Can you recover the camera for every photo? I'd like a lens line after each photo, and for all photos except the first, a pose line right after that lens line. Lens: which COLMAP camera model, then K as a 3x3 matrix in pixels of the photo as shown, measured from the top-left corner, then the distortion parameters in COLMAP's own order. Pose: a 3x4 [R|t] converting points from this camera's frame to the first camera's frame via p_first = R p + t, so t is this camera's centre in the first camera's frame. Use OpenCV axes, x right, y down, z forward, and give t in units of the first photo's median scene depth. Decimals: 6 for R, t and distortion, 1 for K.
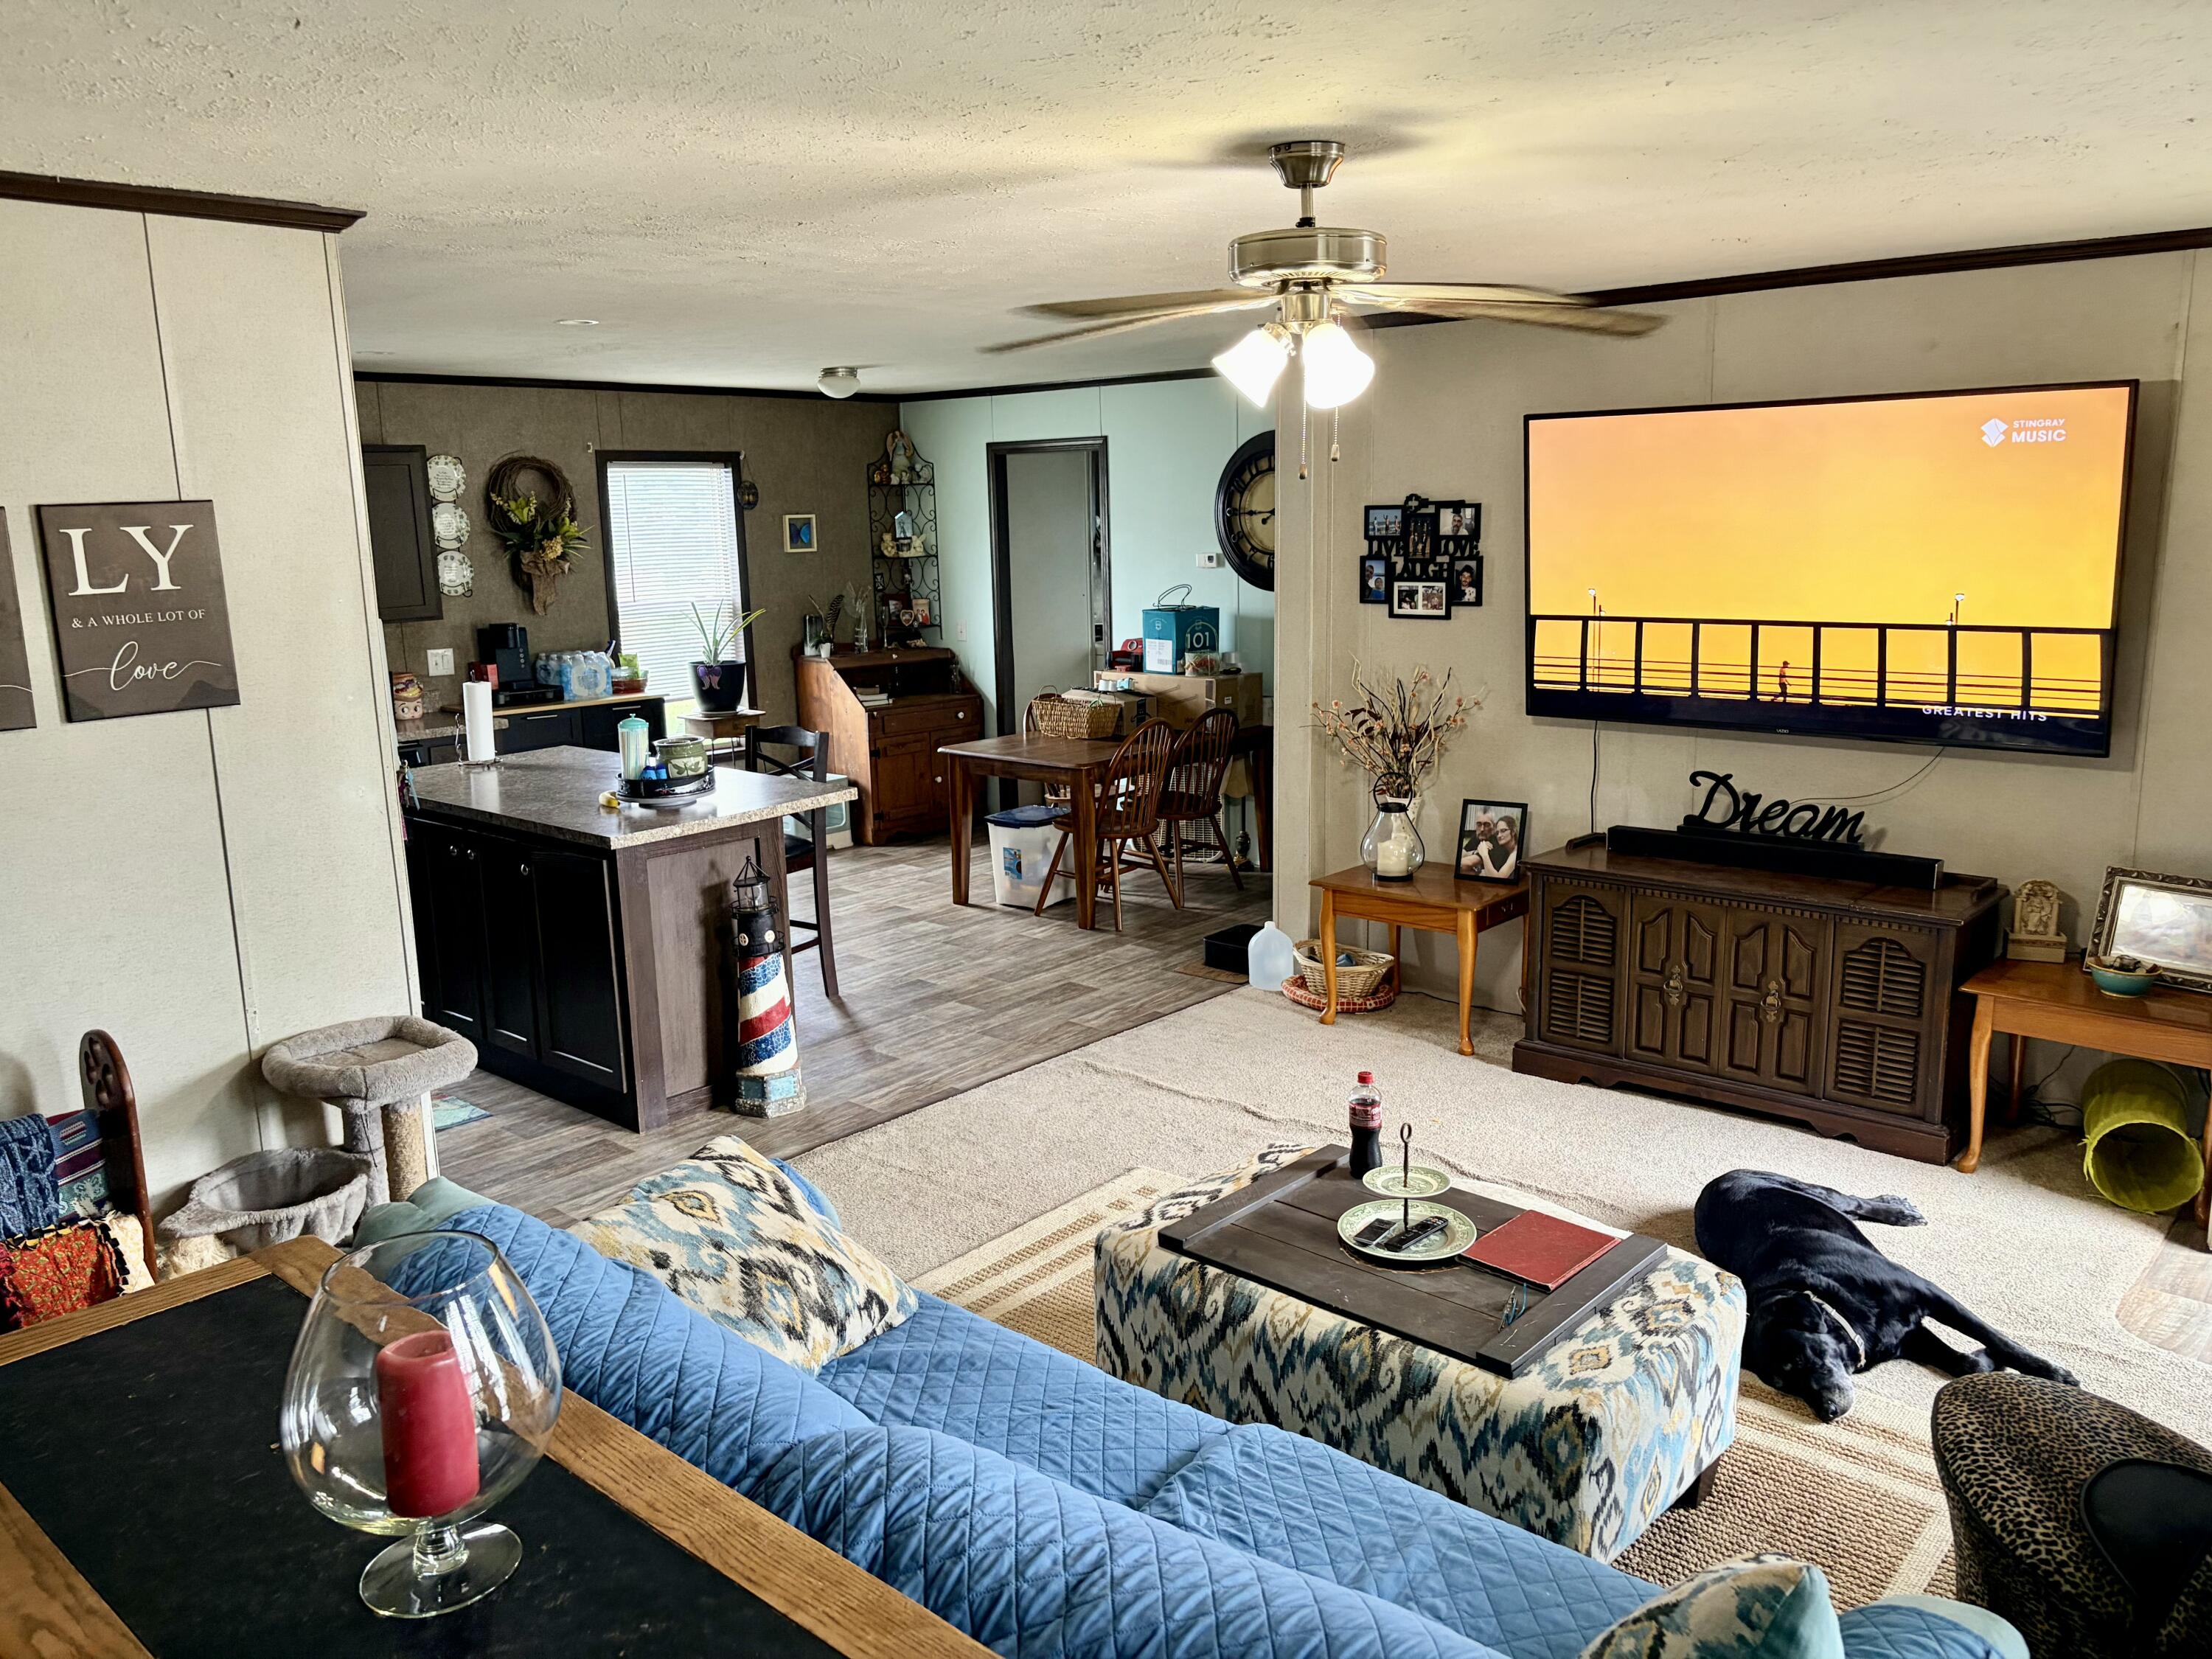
lens RADIAL K [[1661.6, 0, 1103.7], [0, 1661.6, 832.2], [0, 0, 1]] dist [0.044198, -0.042252]
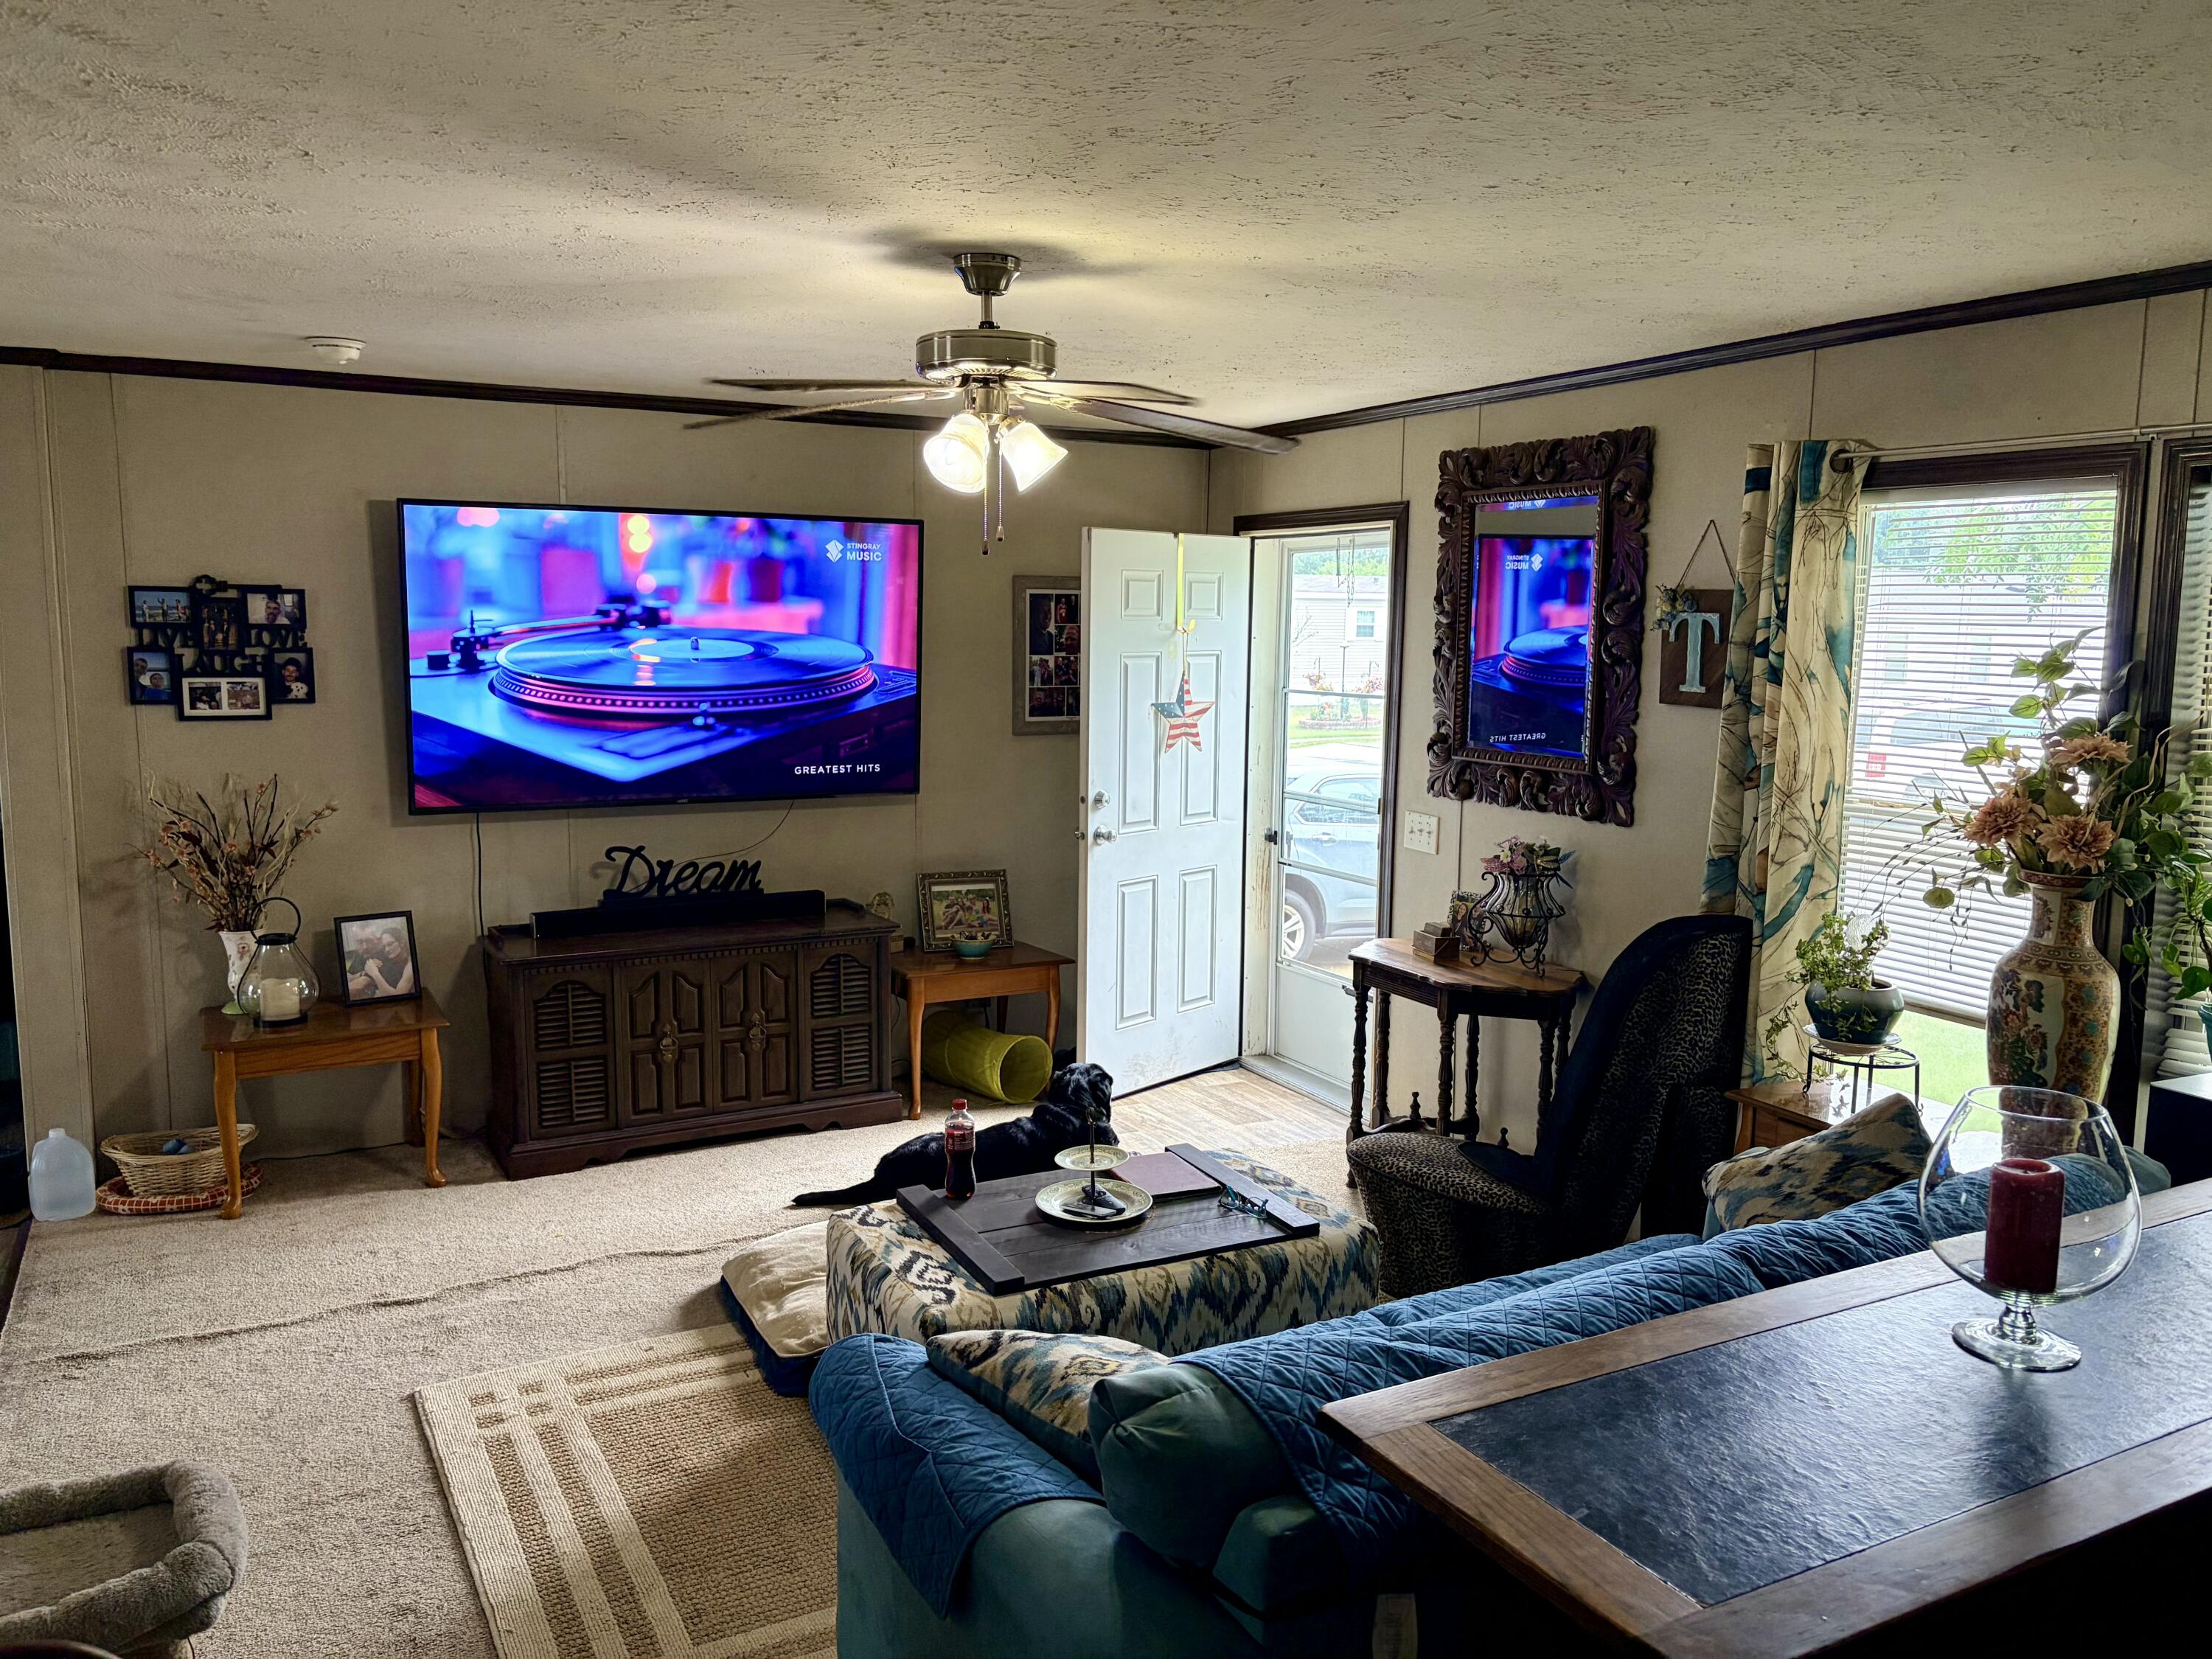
lens RADIAL K [[1661.6, 0, 1111.9], [0, 1661.6, 837.2], [0, 0, 1]] dist [0.044198, -0.042252]
pose [[0.342999, -0.098712, 0.934135, -0.476683], [0.166416, 0.985118, 0.042994, -0.032146], [-0.924477, 0.140708, 0.354322, 0.296940]]
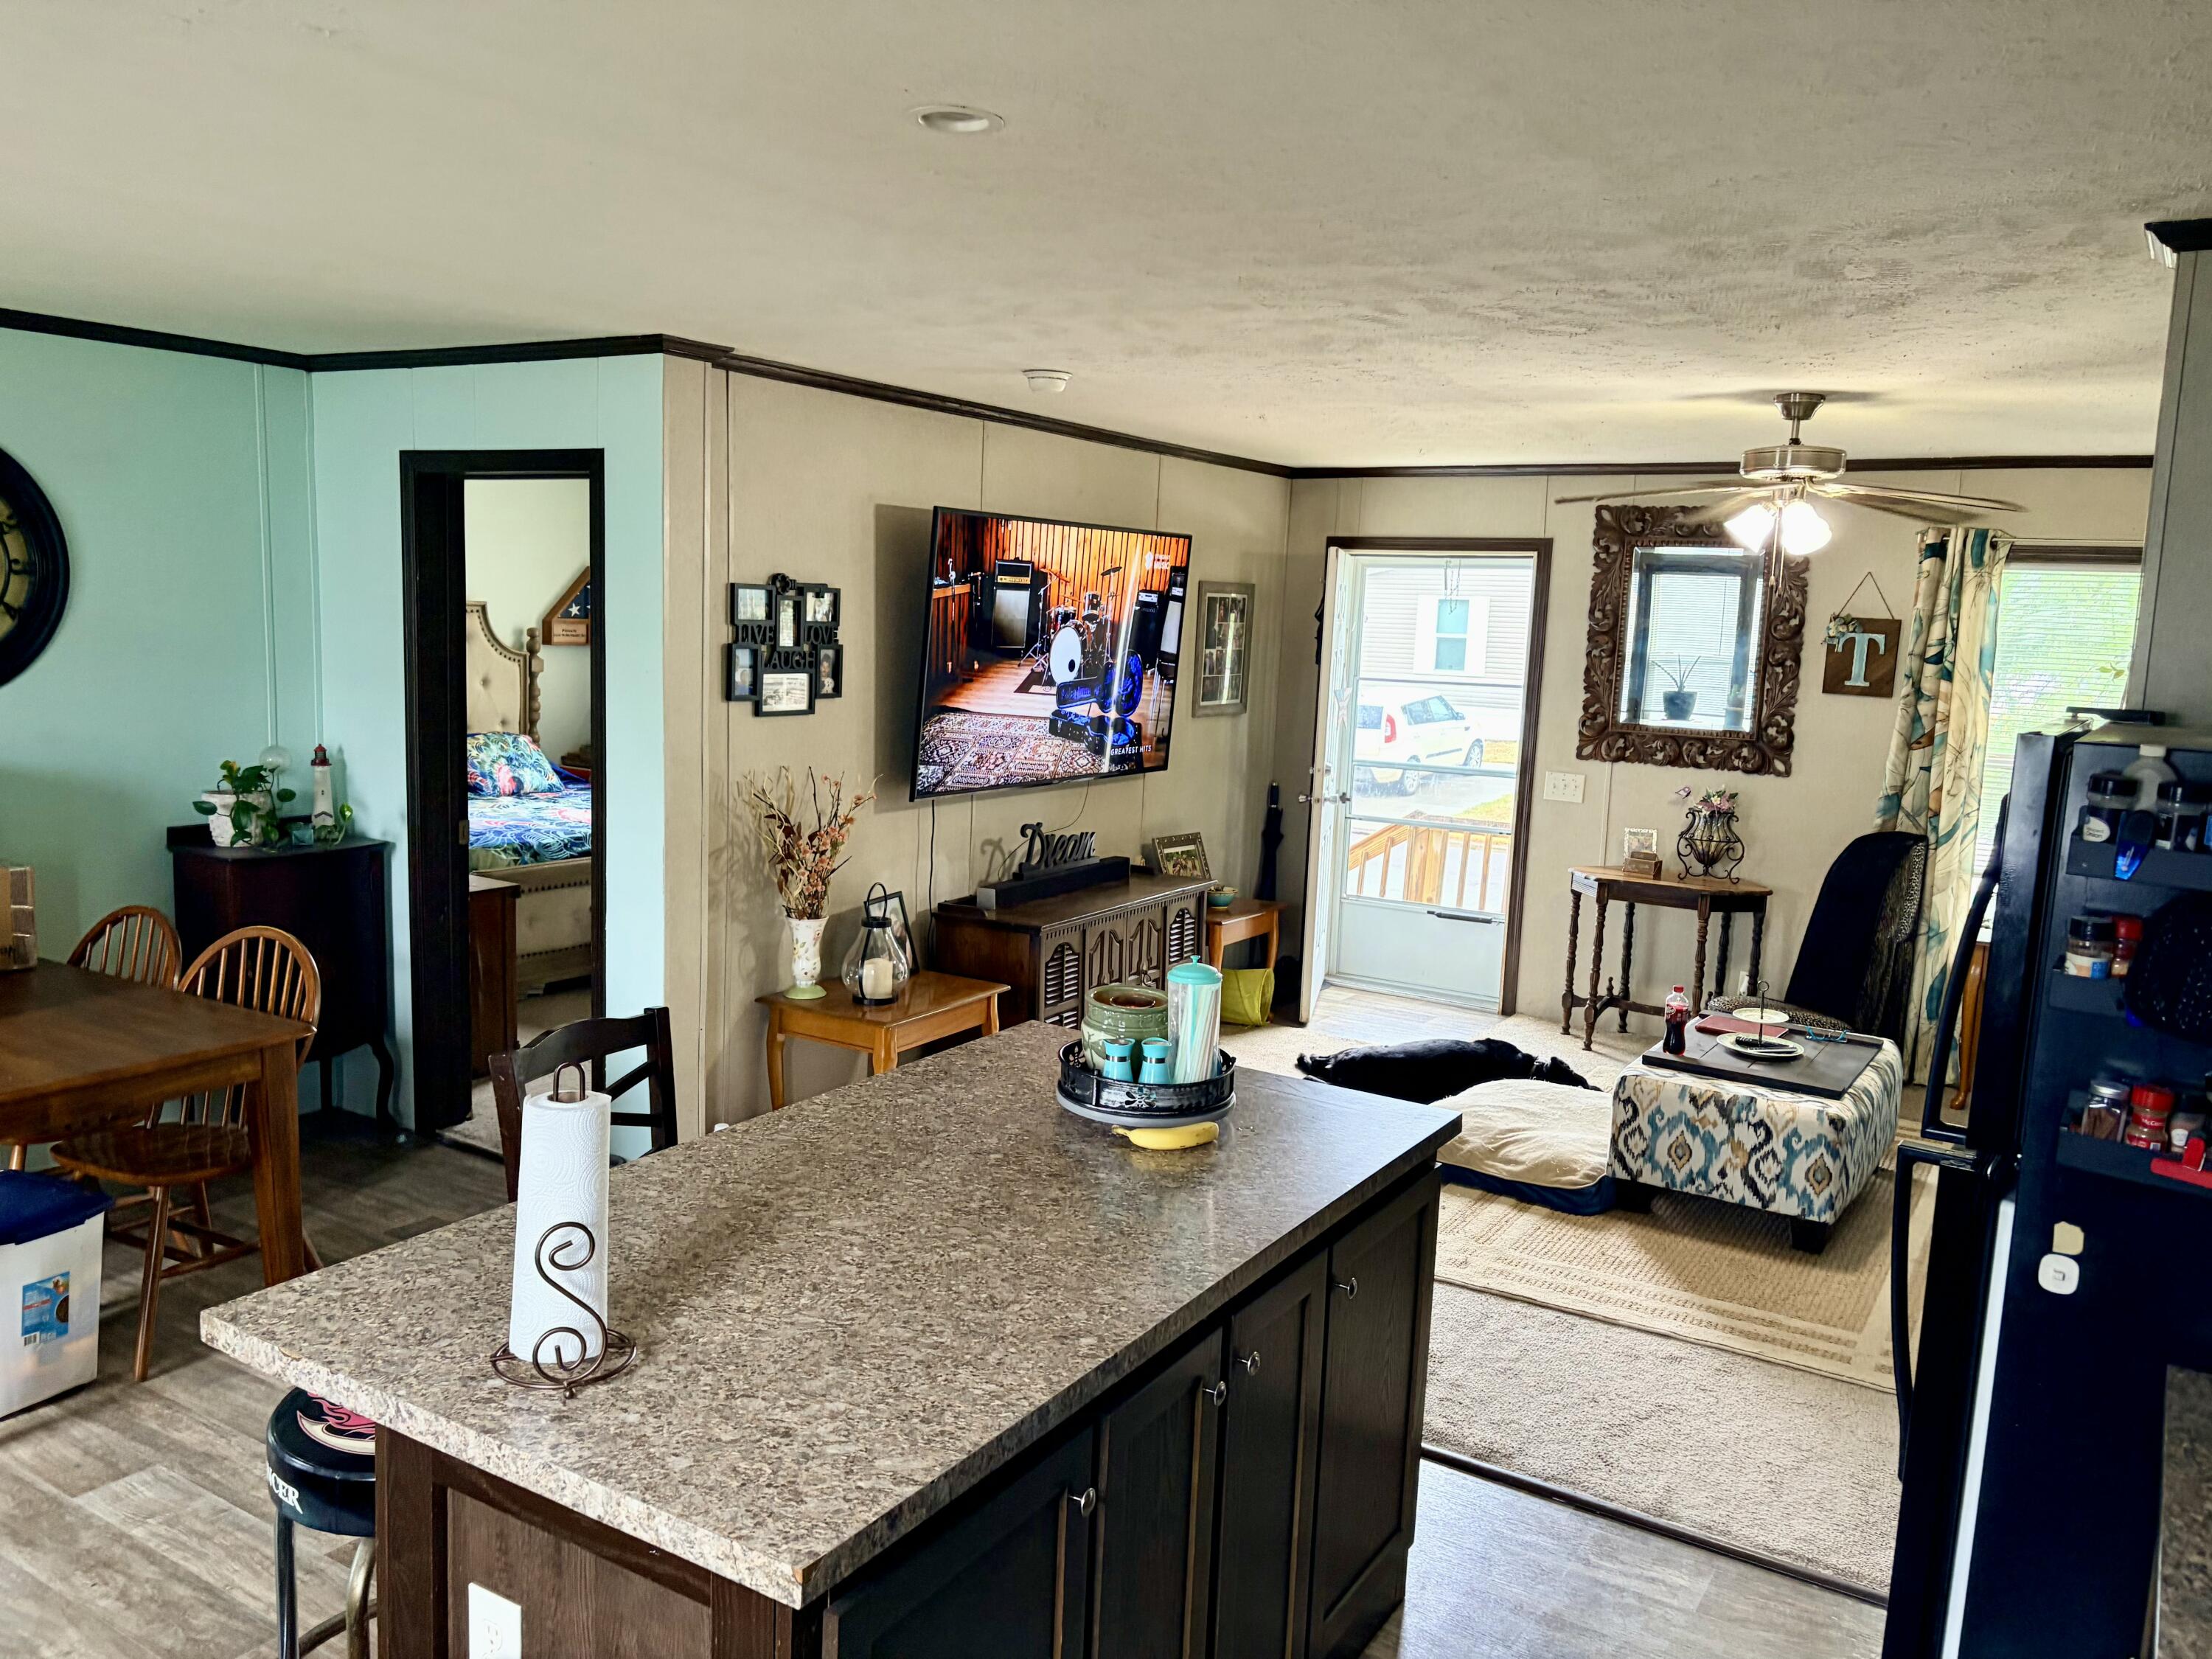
lens RADIAL K [[1661.6, 0, 1099.9], [0, 1661.6, 831.2], [0, 0, 1]] dist [0.044198, -0.042252]
pose [[-0.164663, -0.118324, 0.979227, -0.723632], [0.160795, 0.976278, 0.145006, -0.174786], [-0.973155, 0.181332, -0.141731, 1.007675]]
